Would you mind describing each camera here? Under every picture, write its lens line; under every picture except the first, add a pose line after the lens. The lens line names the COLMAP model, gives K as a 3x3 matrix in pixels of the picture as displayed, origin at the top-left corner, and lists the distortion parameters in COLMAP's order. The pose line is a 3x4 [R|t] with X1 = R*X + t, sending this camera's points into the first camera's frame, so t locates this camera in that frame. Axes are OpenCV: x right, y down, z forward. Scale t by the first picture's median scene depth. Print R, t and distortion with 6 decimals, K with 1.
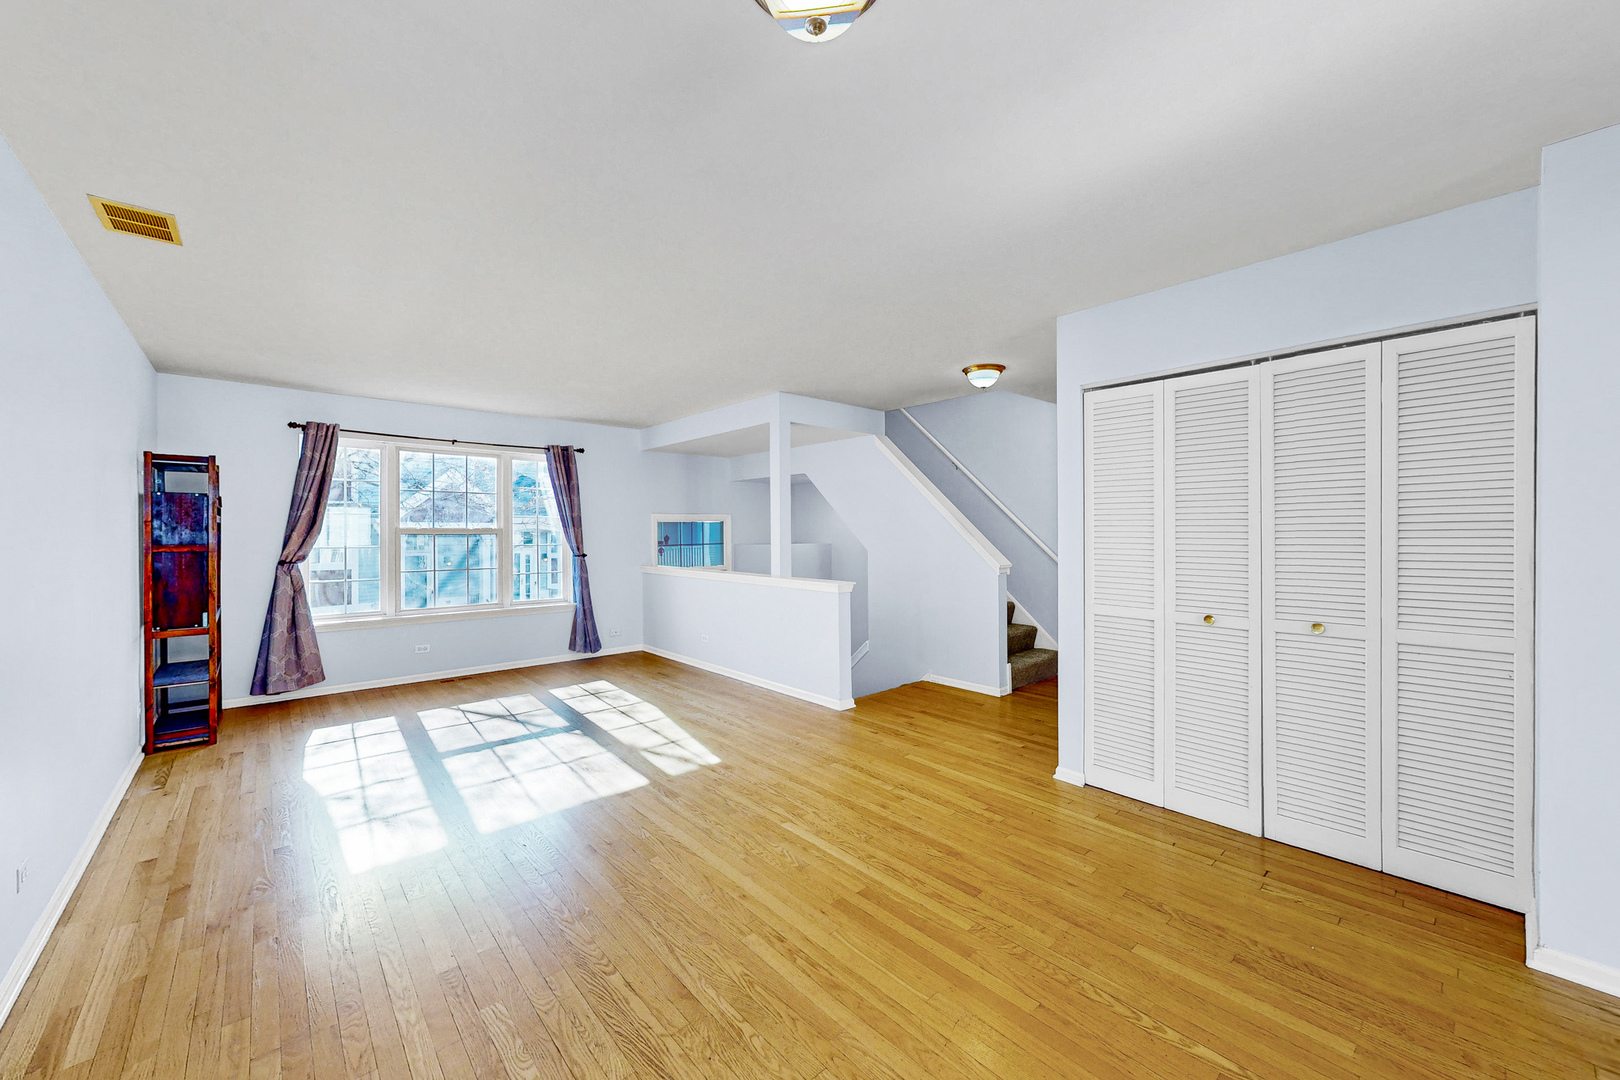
lens RADIAL K [[611.7, 0, 805.7], [0, 611.7, 531.0], [0, 0, 1]] dist [-0.002455, -0.000460]
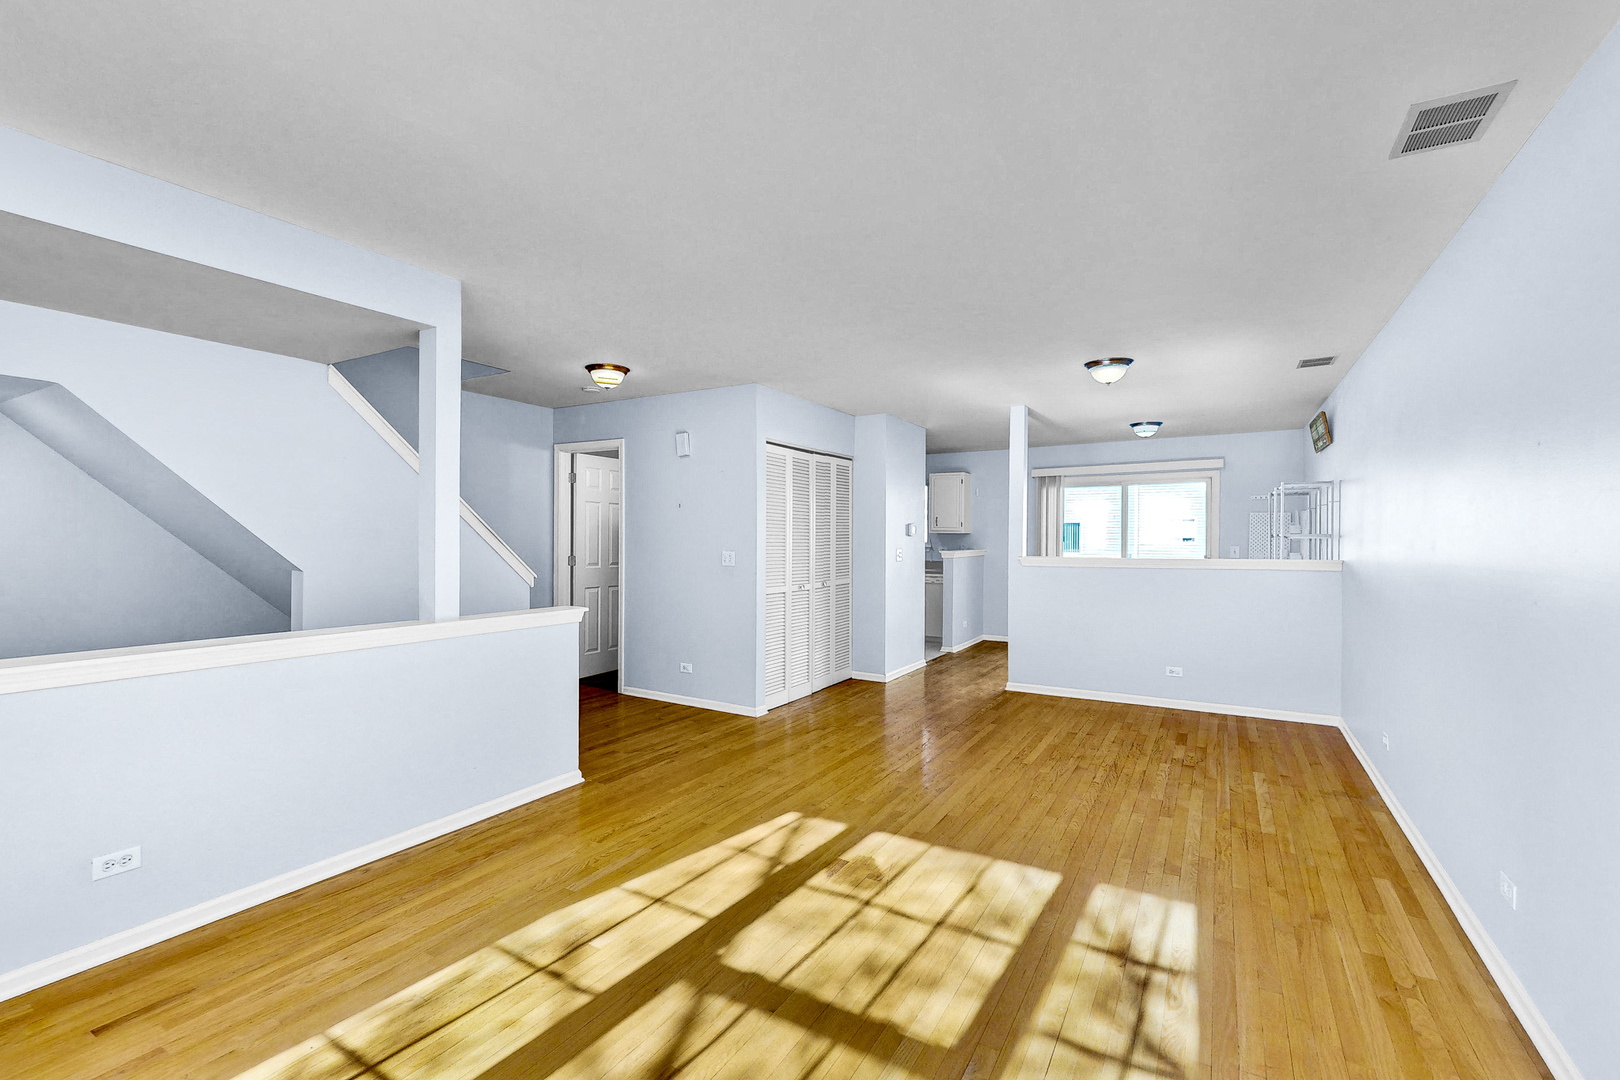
lens RADIAL K [[719.2, 0, 810.0], [0, 719.2, 540.0], [0, 0, 1]] dist [-0.001184, -0.000094]
pose [[-0.312419, -0.000502, 0.949944, -0.803160], [-0.000753, 1.000000, 0.000280, 0.002945], [-0.949944, -0.000628, -0.312420, 0.955641]]
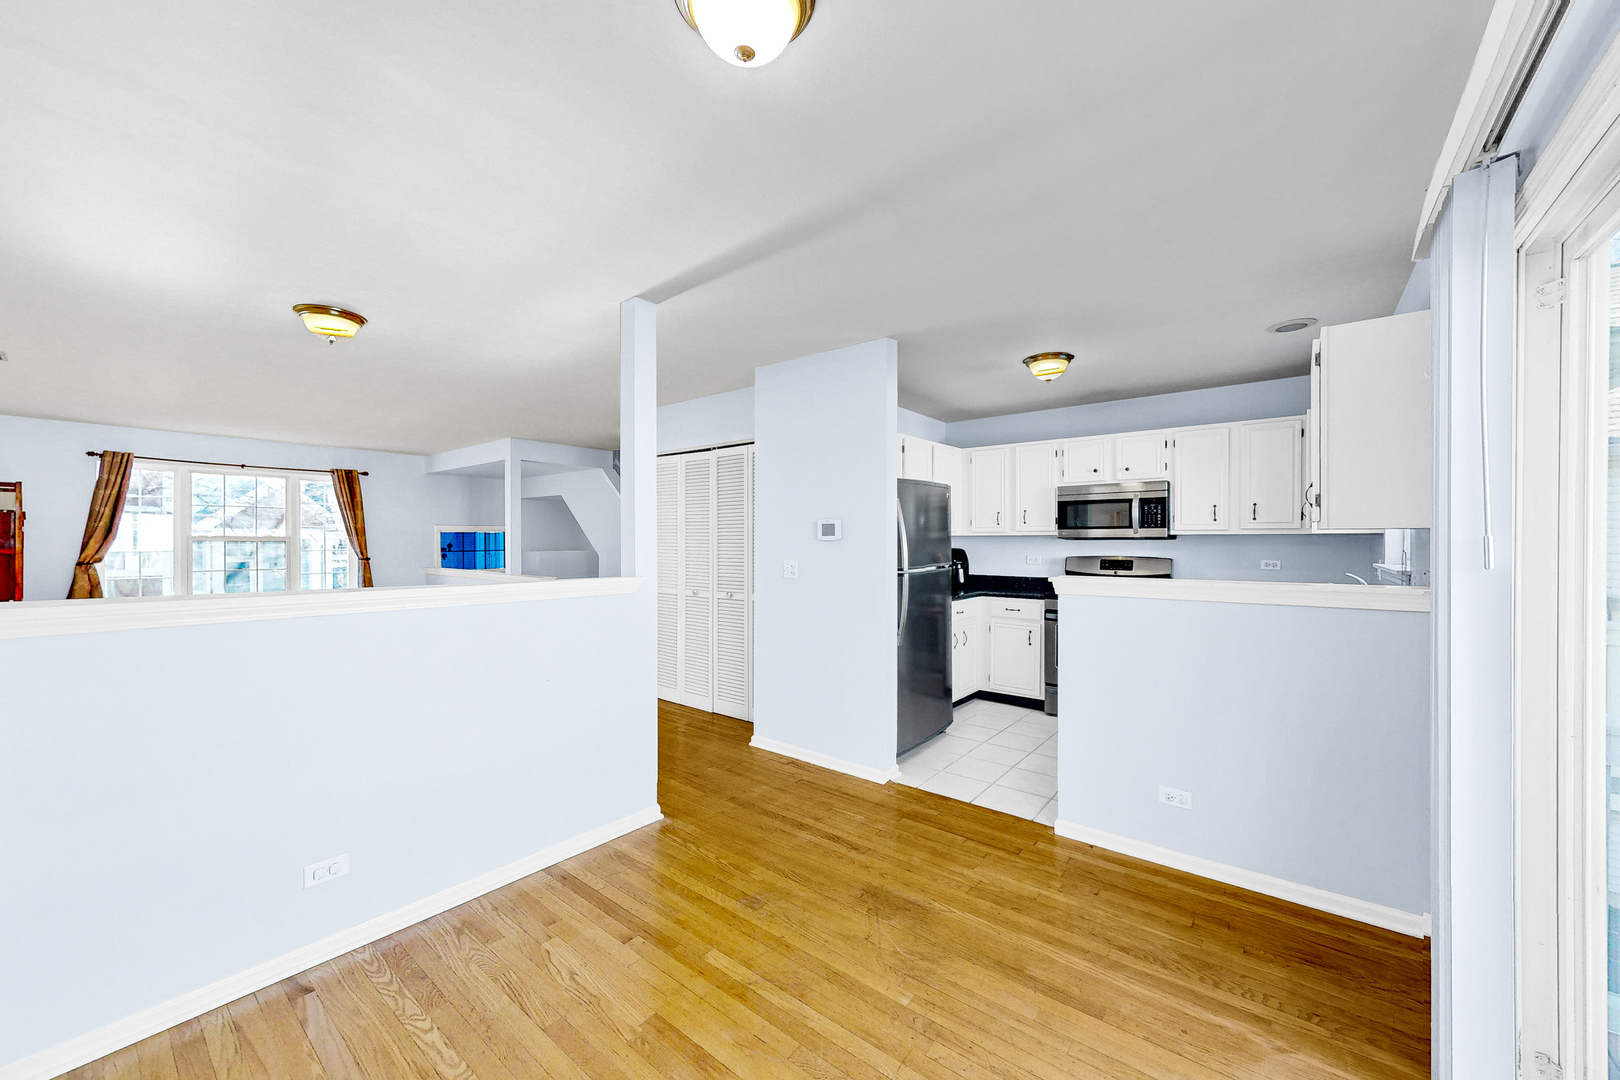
lens RADIAL K [[621.4, 0, 810.0], [0, 621.4, 540.0], [0, 0, 1]] dist [-0.000226, -0.003827]
pose [[0.986913, 0.005678, 0.161152, 0.402930], [-0.005892, 0.999982, 0.000851, -0.006485], [-0.161144, -0.001789, 0.986929, -0.474234]]
